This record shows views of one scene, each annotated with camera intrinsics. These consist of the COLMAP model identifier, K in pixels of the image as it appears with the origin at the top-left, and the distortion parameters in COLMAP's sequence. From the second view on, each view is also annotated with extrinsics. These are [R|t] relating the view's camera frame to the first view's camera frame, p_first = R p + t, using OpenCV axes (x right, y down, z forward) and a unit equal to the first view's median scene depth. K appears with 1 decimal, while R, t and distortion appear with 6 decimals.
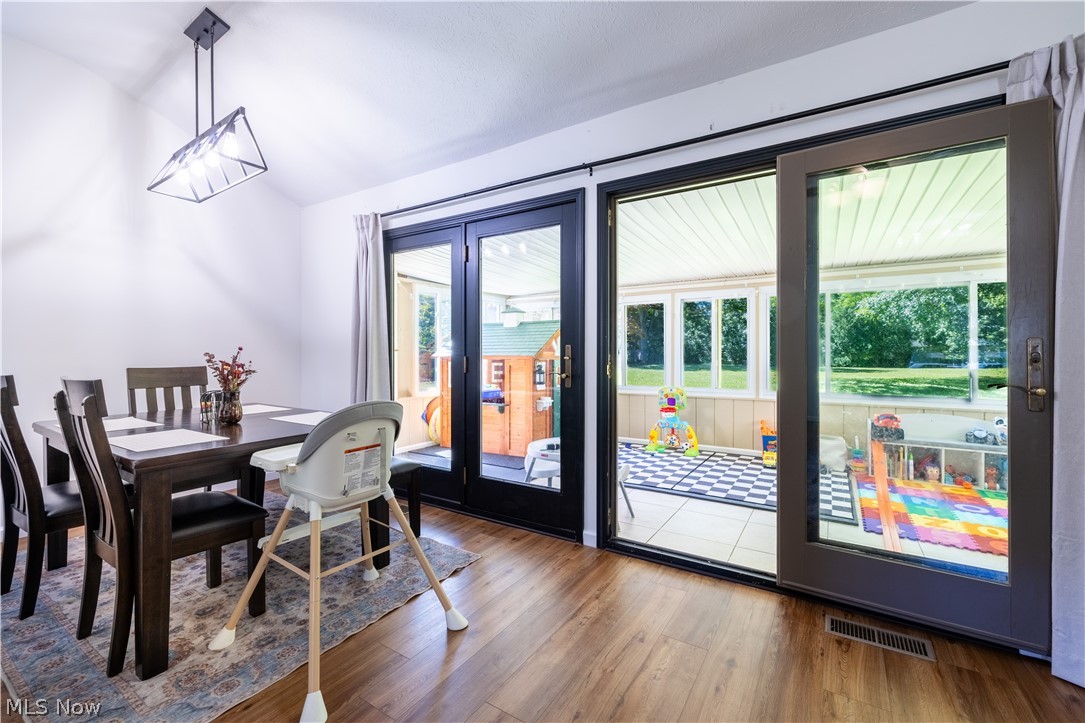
lens RADIAL K [[455.7, 0, 545.8], [0, 455.7, 353.8], [0, 0, 1]] dist [0.001354, 0.000563]
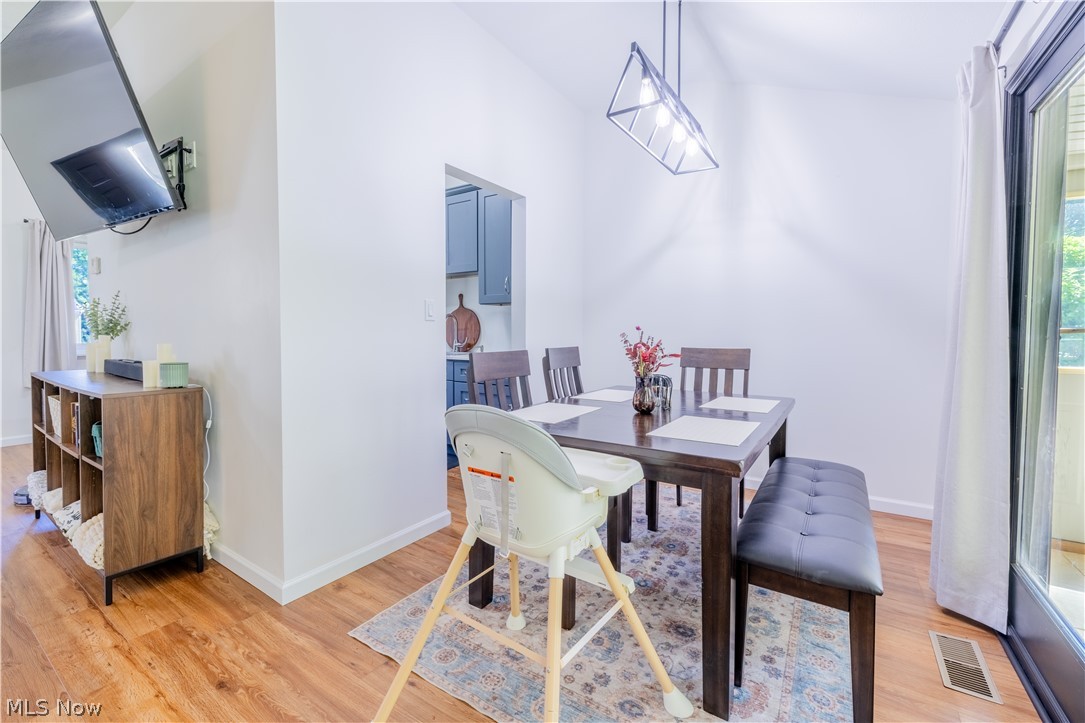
lens RADIAL K [[455.7, 0, 543.3], [0, 455.7, 342.7], [0, 0, 1]] dist [0.001354, 0.000563]
pose [[-0.028146, 0.024612, -0.999301, 0.096750], [-0.006349, 0.999672, 0.024800, -0.001907], [0.999584, 0.007043, -0.027981, 0.387610]]
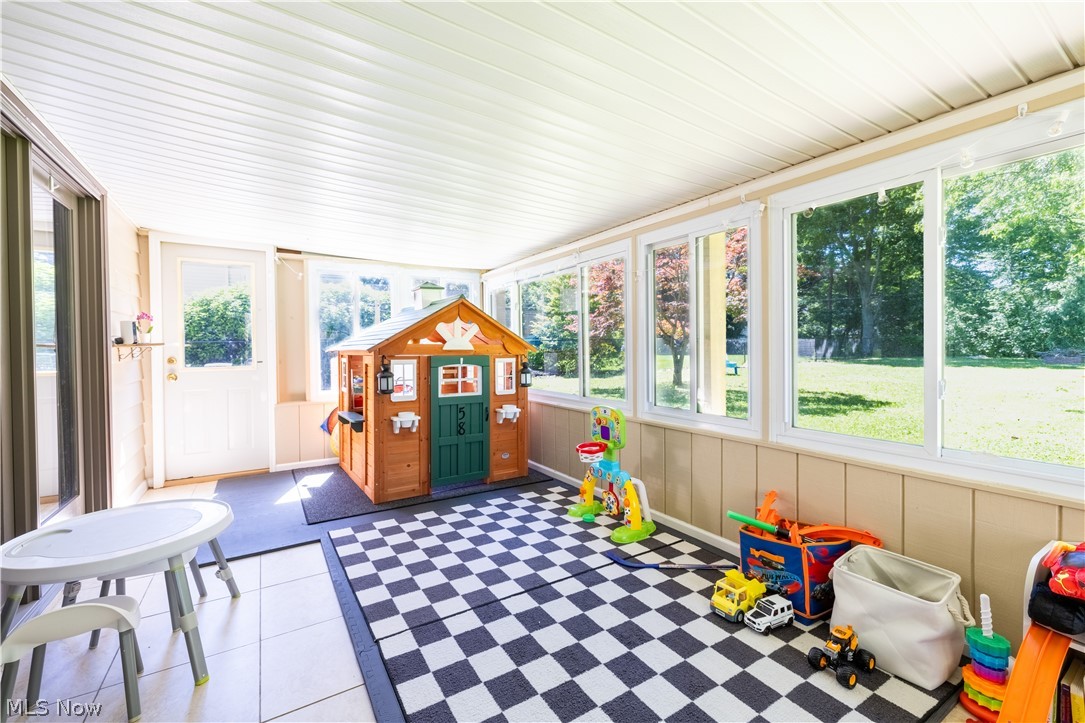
lens RADIAL K [[455.7, 0, 537.7], [0, 455.7, 352.7], [0, 0, 1]] dist [0.001354, 0.000563]
pose [[0.899981, -0.000614, -0.435930, 0.473693], [0.007617, 0.999869, 0.014316, 0.000108], [0.435863, -0.016204, 0.899867, 0.504078]]
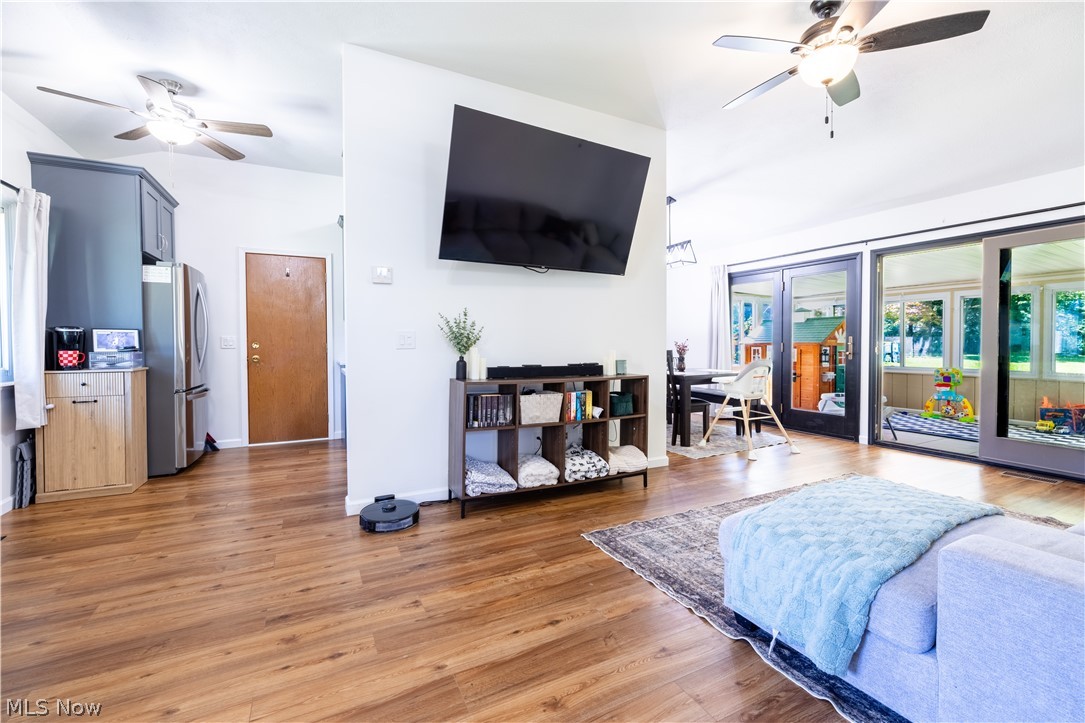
lens RADIAL K [[455.7, 0, 549.8], [0, 455.7, 349.7], [0, 0, 1]] dist [0.001354, 0.000563]
pose [[0.865383, 0.007197, -0.501060, -0.044562], [0.001720, 0.999848, 0.017332, 0.000344], [0.501109, -0.015861, 0.865239, -0.677182]]
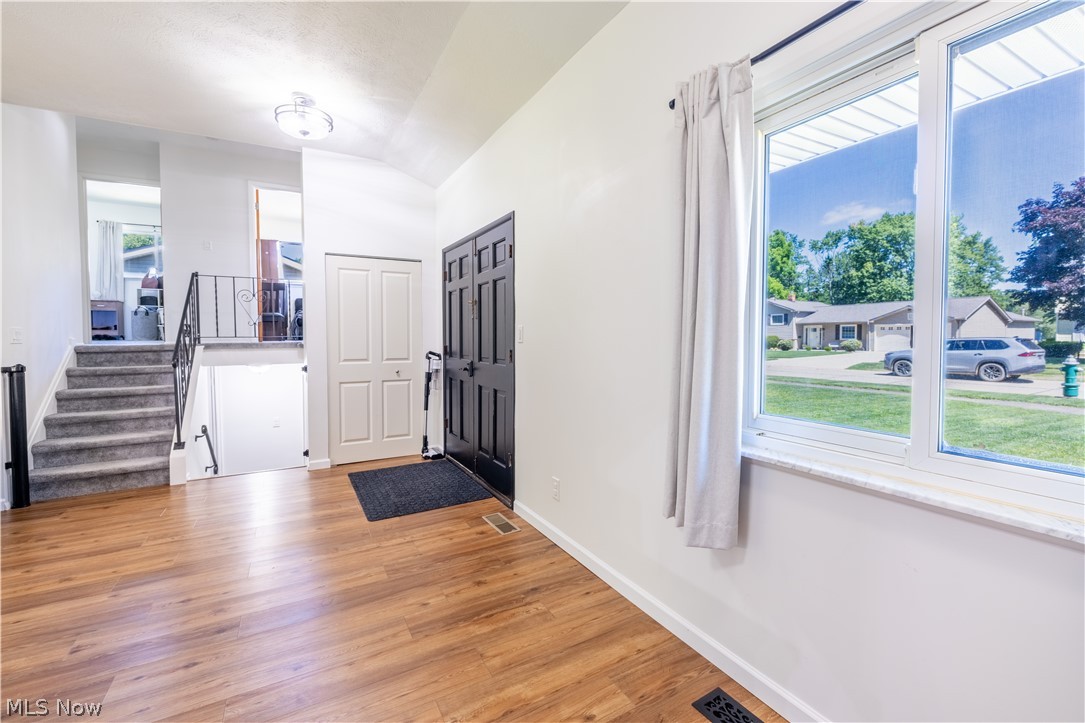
lens RADIAL K [[455.7, 0, 547.8], [0, 455.7, 353.7], [0, 0, 1]] dist [0.001354, 0.000563]
pose [[-0.878907, -0.012477, 0.476830, -0.838052], [0.007924, 0.999138, 0.040750, -0.024969], [-0.476928, 0.039594, -0.878050, -0.271074]]
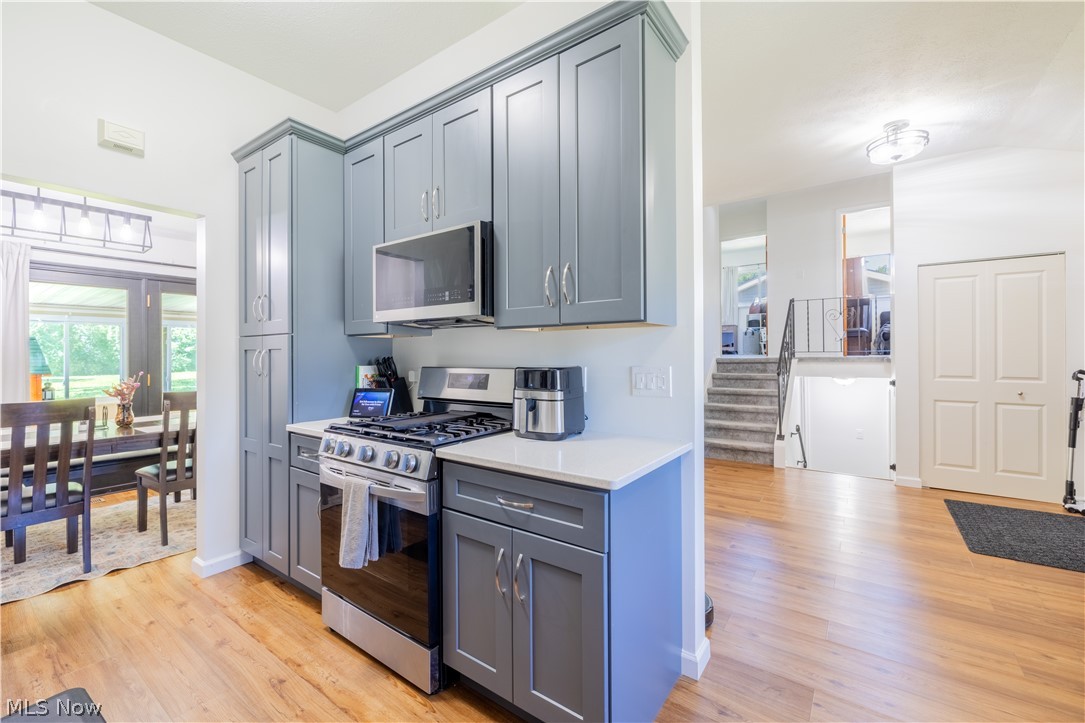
lens RADIAL K [[455.7, 0, 533.5], [0, 455.7, 350.3], [0, 0, 1]] dist [0.001354, 0.000563]
pose [[0.077811, 0.009205, 0.996926, -0.943163], [0.011266, 0.999885, -0.010111, -0.026226], [-0.996904, 0.012018, 0.077699, -0.194596]]
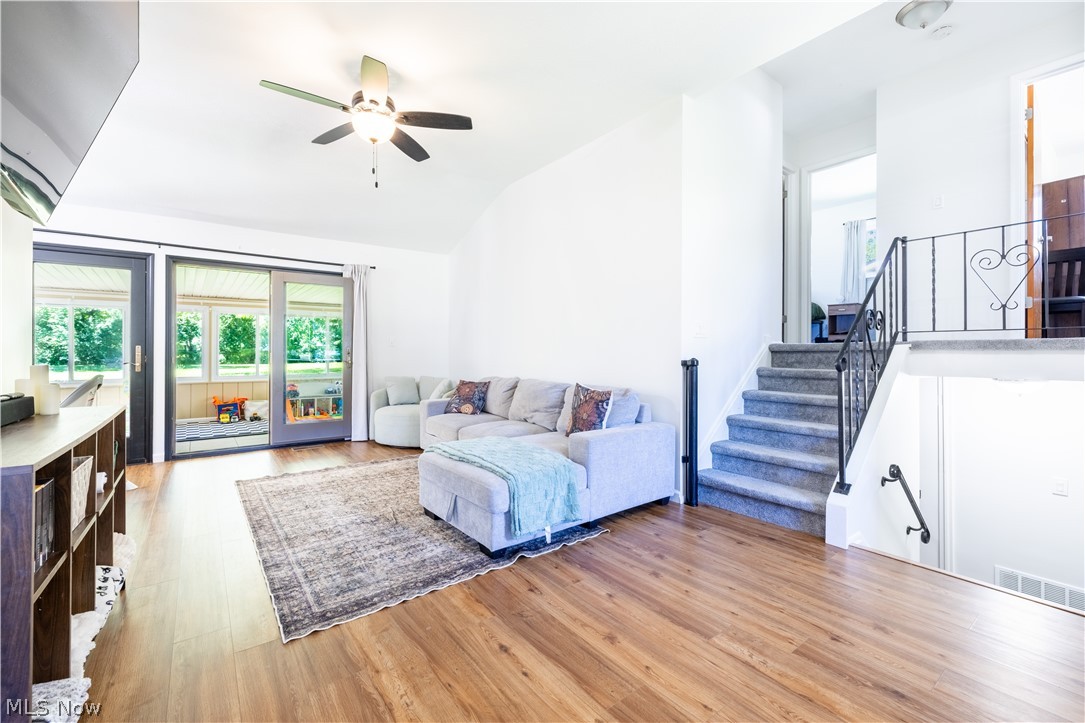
lens RADIAL K [[455.7, 0, 529.8], [0, 455.7, 348.1], [0, 0, 1]] dist [0.001354, 0.000563]
pose [[0.367528, 0.008394, 0.929975, -0.536789], [0.000136, 0.999959, -0.009079, 0.002542], [-0.930012, 0.003464, 0.367512, -0.507272]]
